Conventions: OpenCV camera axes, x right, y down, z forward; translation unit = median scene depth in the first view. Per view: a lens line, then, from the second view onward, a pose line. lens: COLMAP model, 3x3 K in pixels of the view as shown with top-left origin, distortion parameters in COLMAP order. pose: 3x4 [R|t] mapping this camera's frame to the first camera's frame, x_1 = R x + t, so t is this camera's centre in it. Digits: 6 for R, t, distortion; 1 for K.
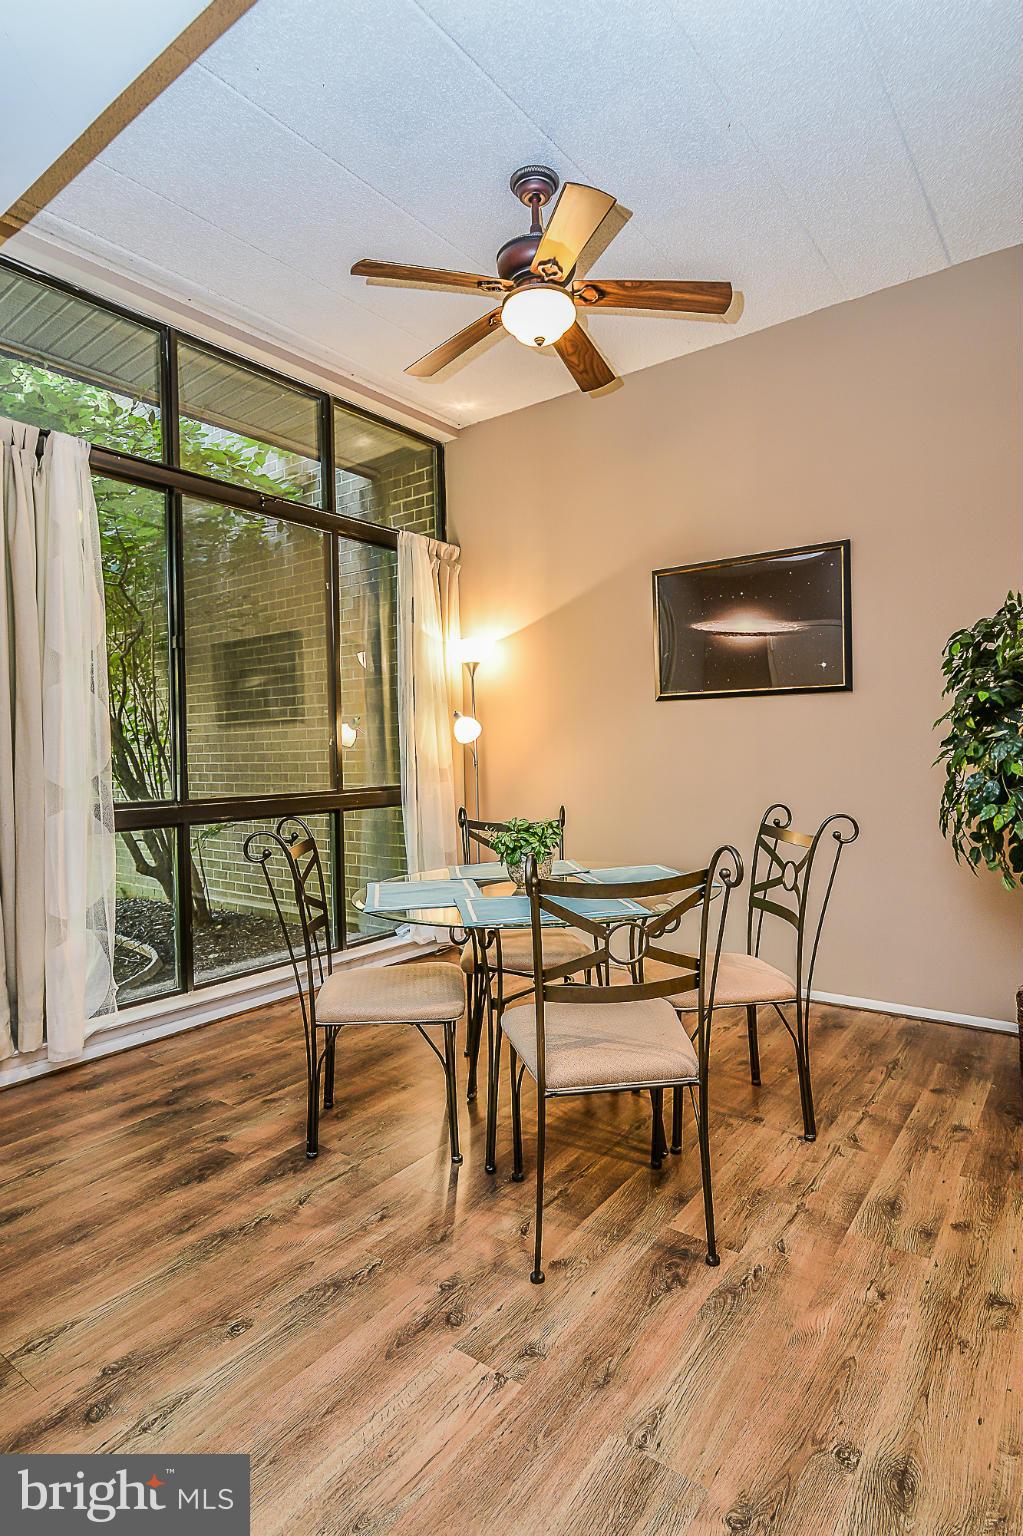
lens RADIAL K [[811.5, 0, 510.6], [0, 811.5, 764.5], [0, 0, 1]] dist [-0.005519, -0.001109]
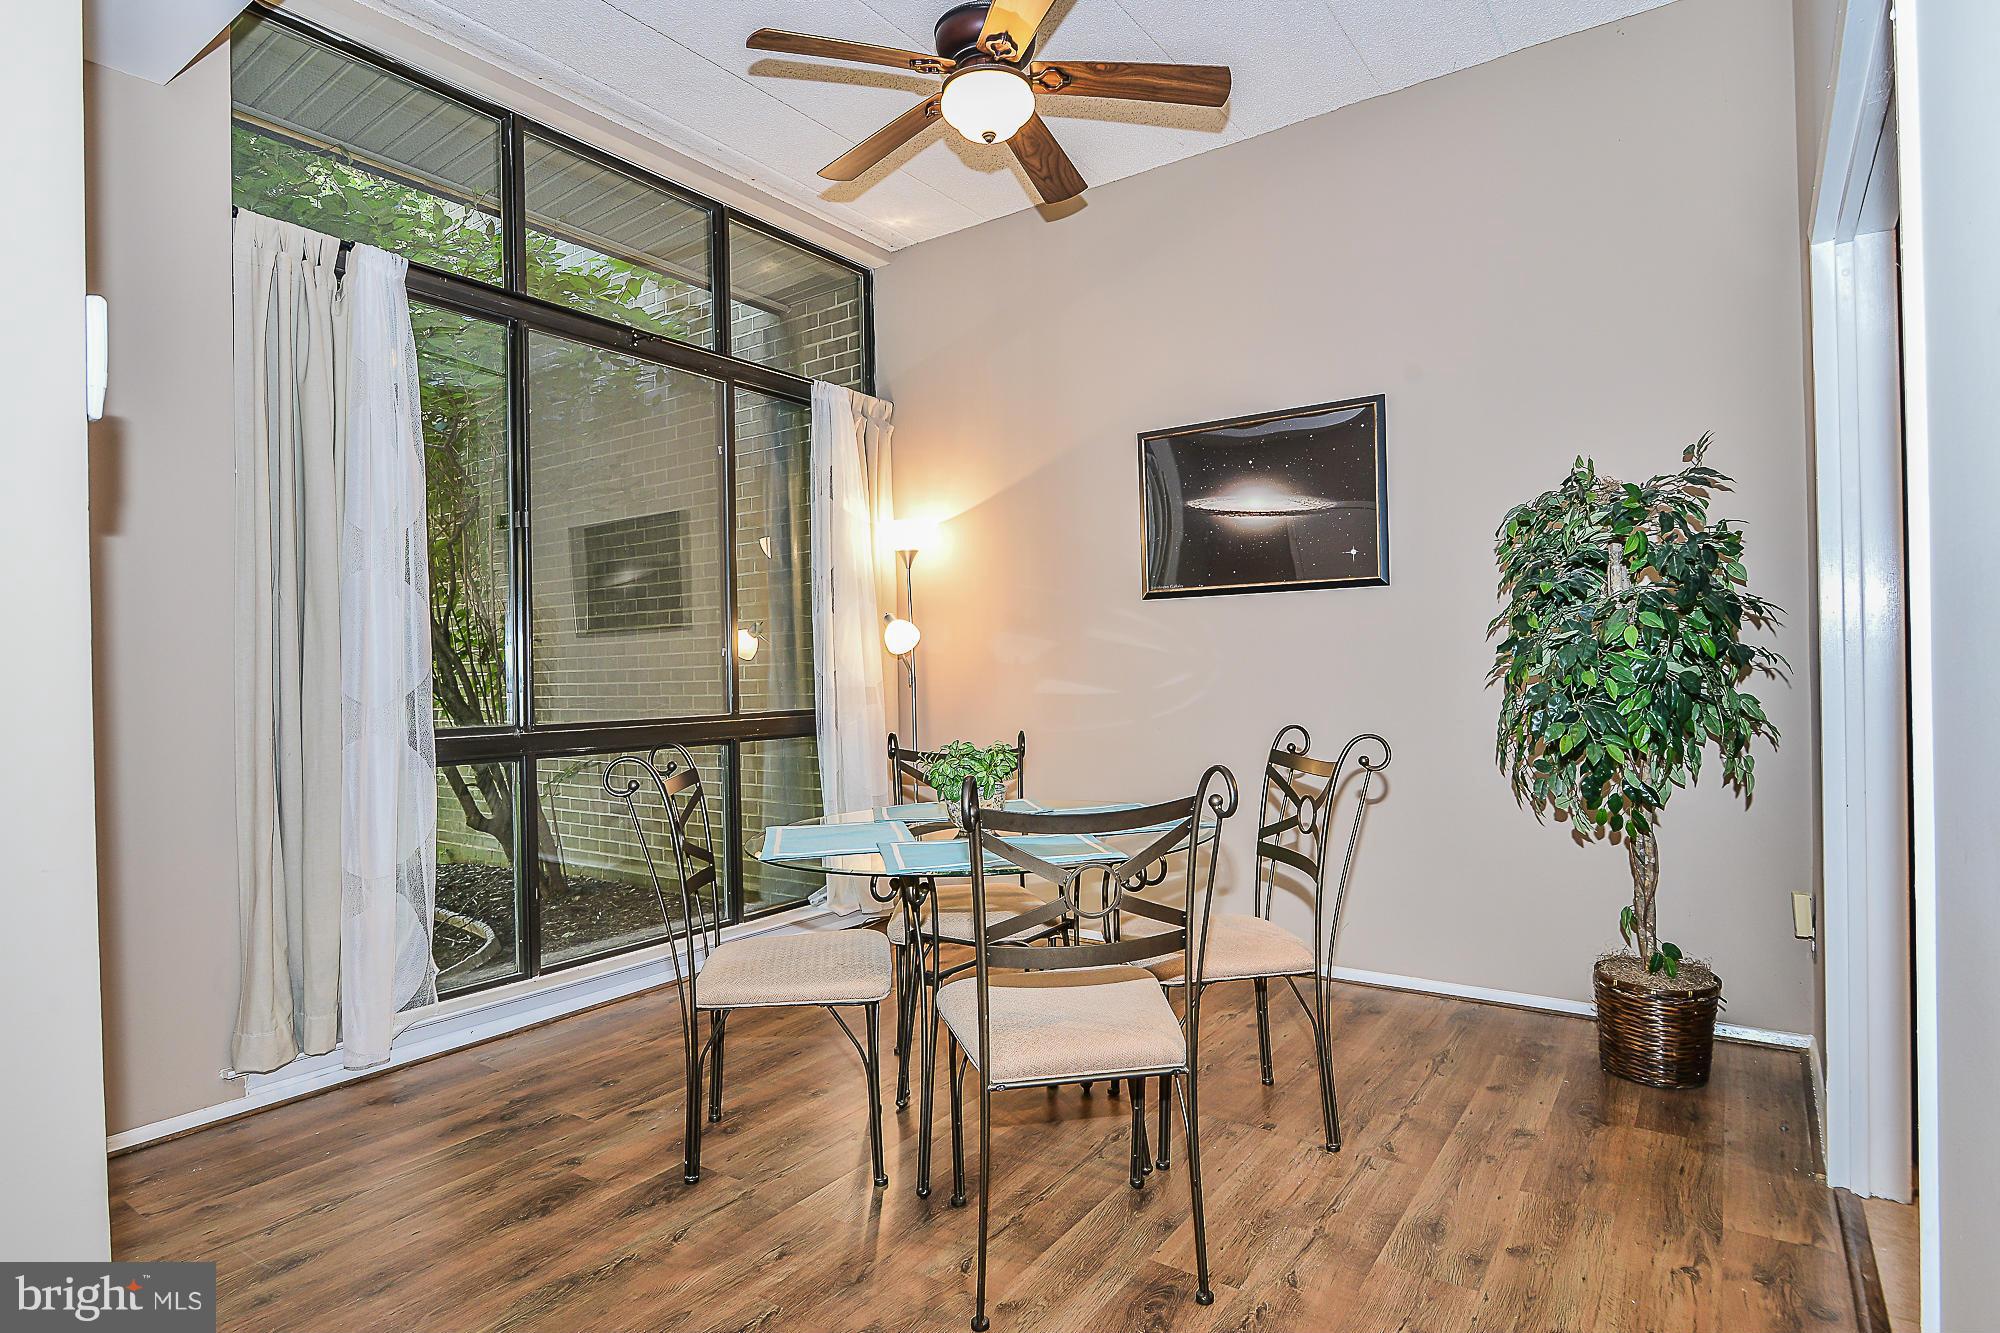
lens RADIAL K [[1056.7, 0, 1003.0], [0, 1056.7, 675.5], [0, 0, 1]] dist [-0.005519, -0.001109]
pose [[0.999420, -0.001102, 0.034027, 0.013914], [0.001716, 0.999836, -0.018031, 0.019305], [-0.034002, 0.018079, 0.999258, -0.015378]]
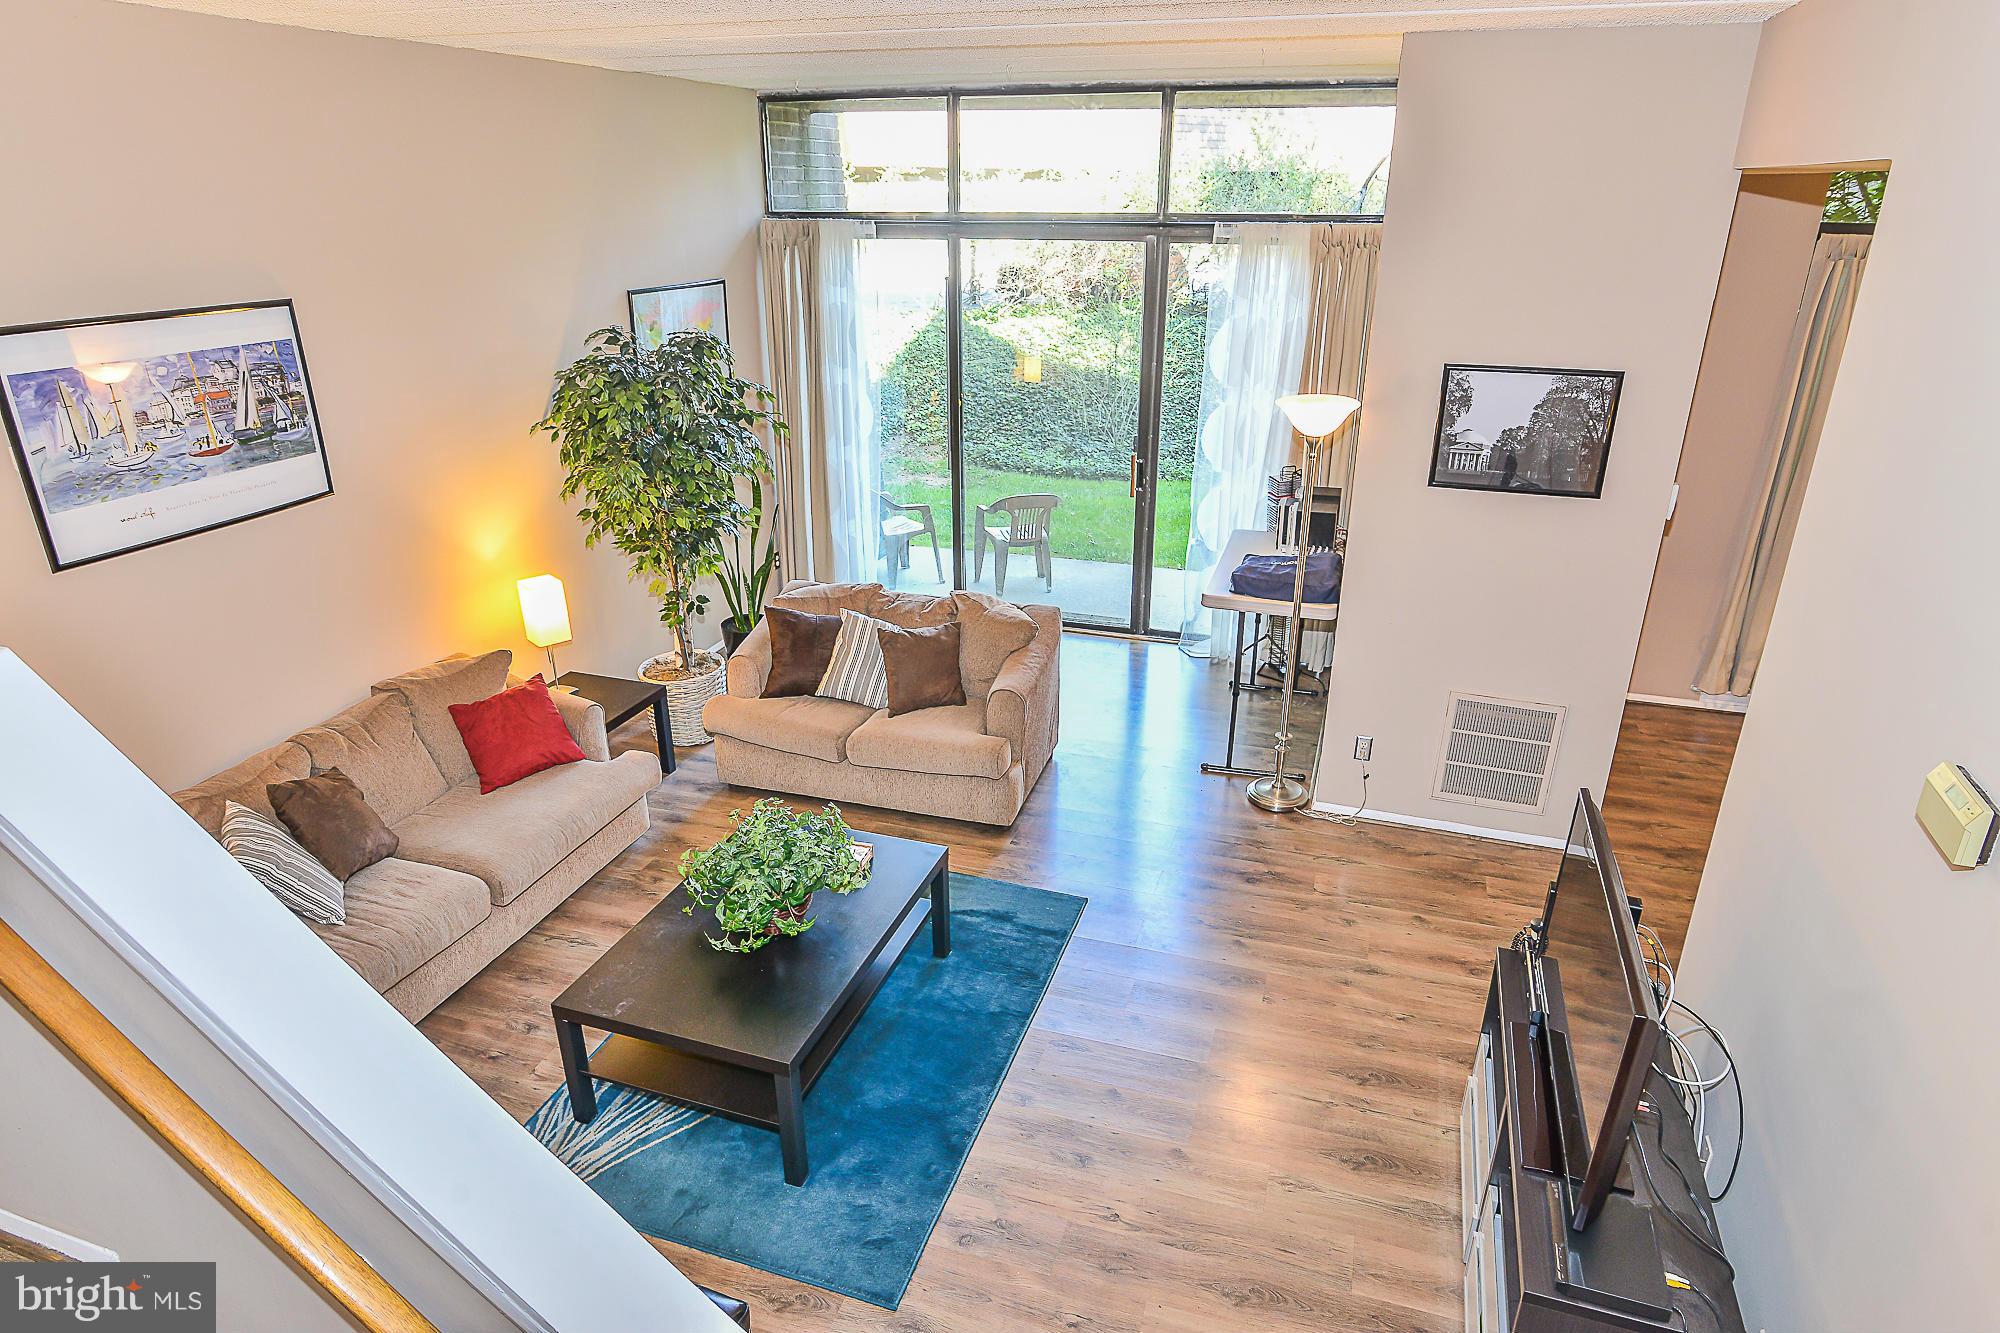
lens RADIAL K [[1192.4, 0, 1000.0], [0, 1192.4, 666.5], [0, 0, 1]] dist [-0.002521, -0.001788]
pose [[0.325088, 0.376364, -0.867564, 0.842039], [-0.027511, 0.920769, 0.389137, -0.508079], [0.945284, -0.102636, 0.309685, -0.952490]]
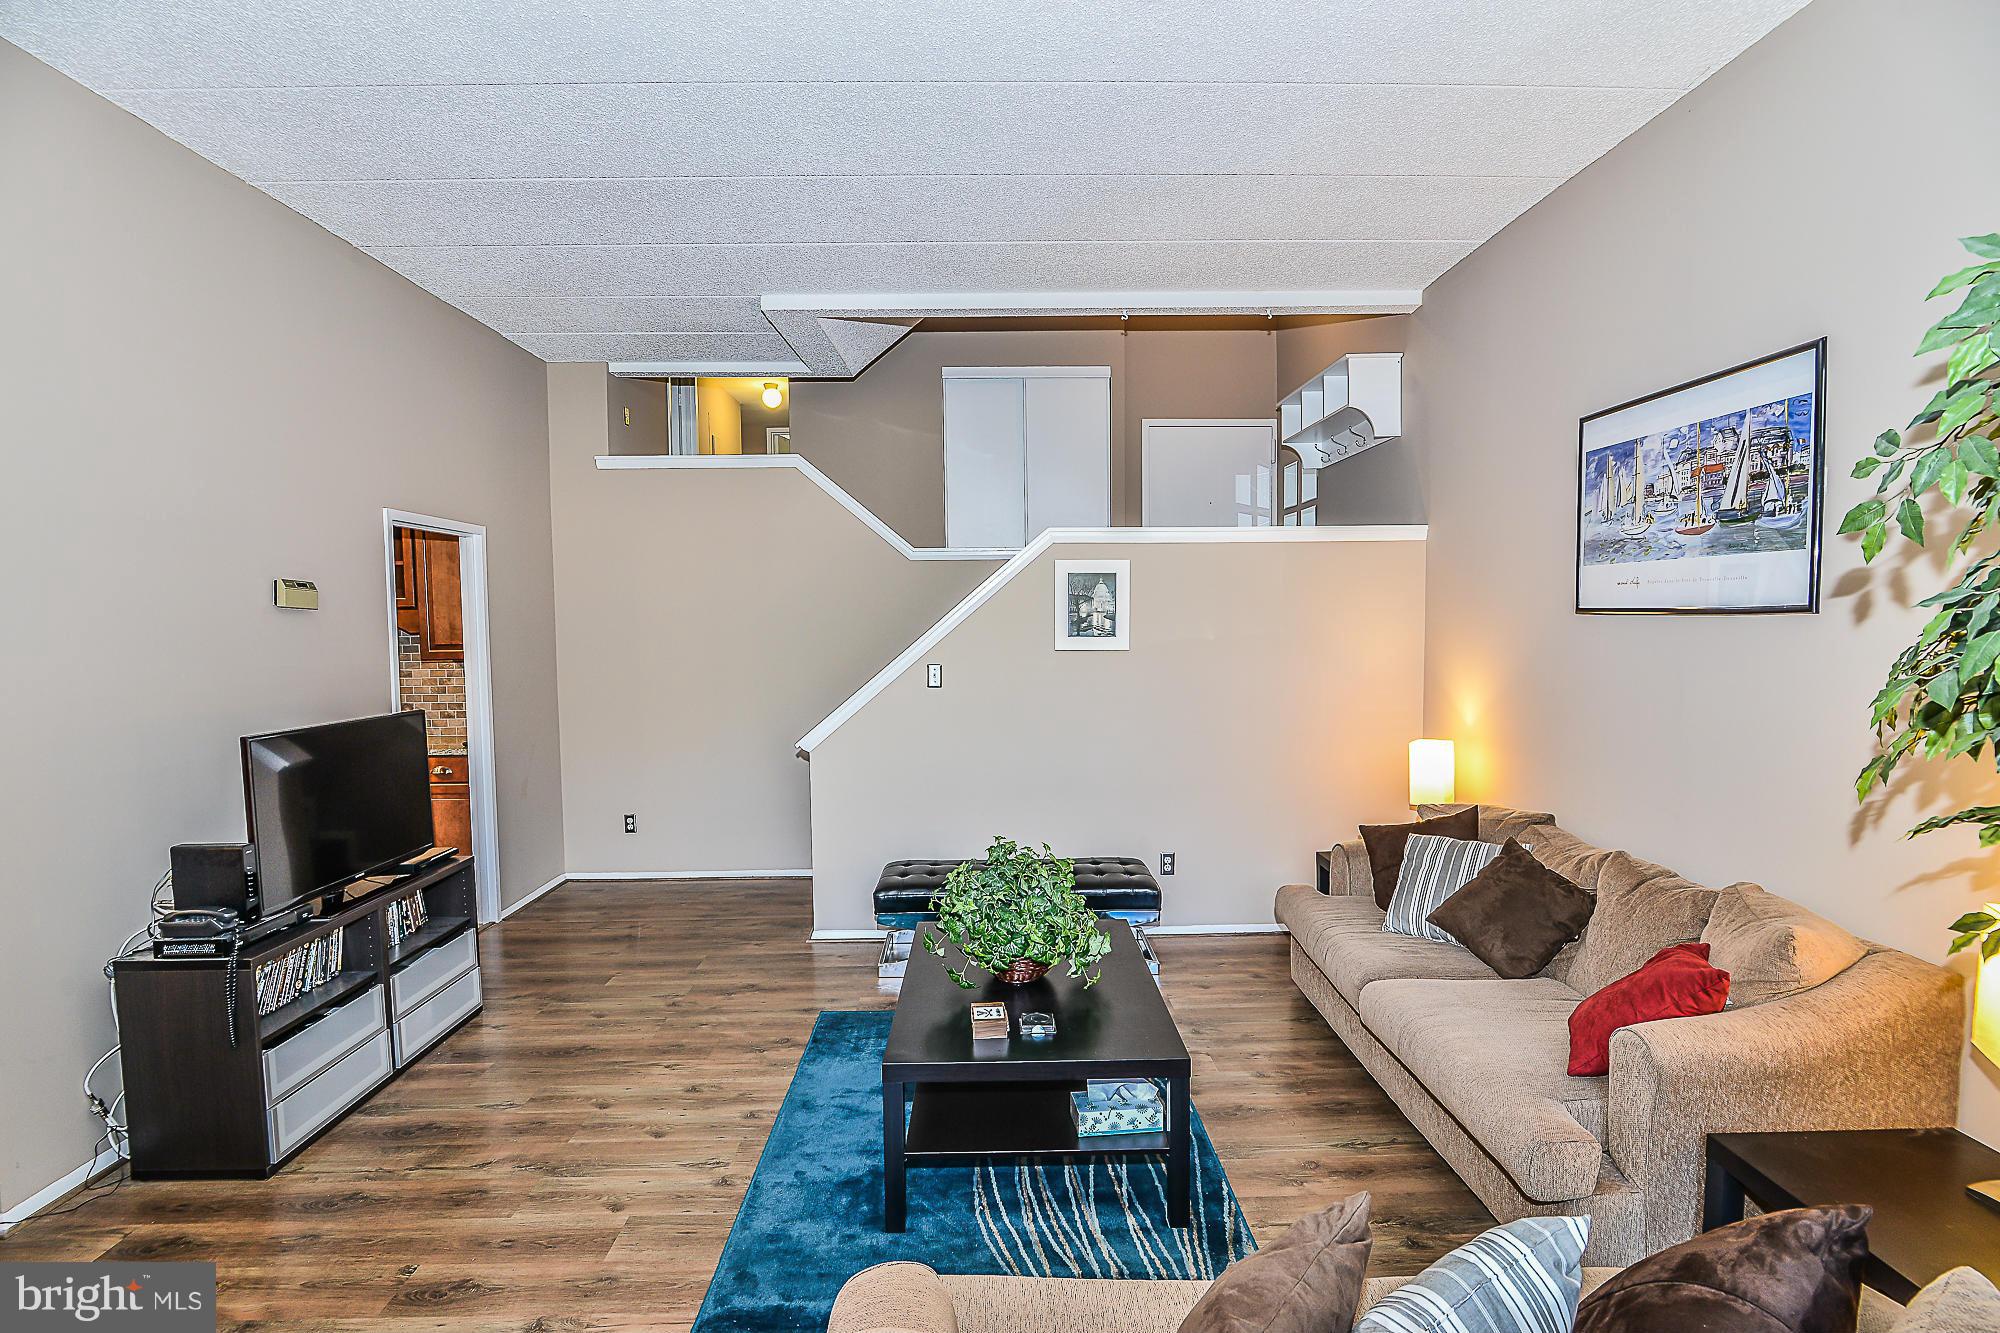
lens RADIAL K [[980.8, 0, 1004.5], [0, 980.8, 658.9], [0, 0, 1]] dist [-0.003018, -0.000506]
pose [[-0.628197, -0.003477, 0.778046, -1.136669], [0.042602, 0.998336, 0.038858, -0.102361], [-0.776887, 0.057557, -0.627004, -0.132565]]
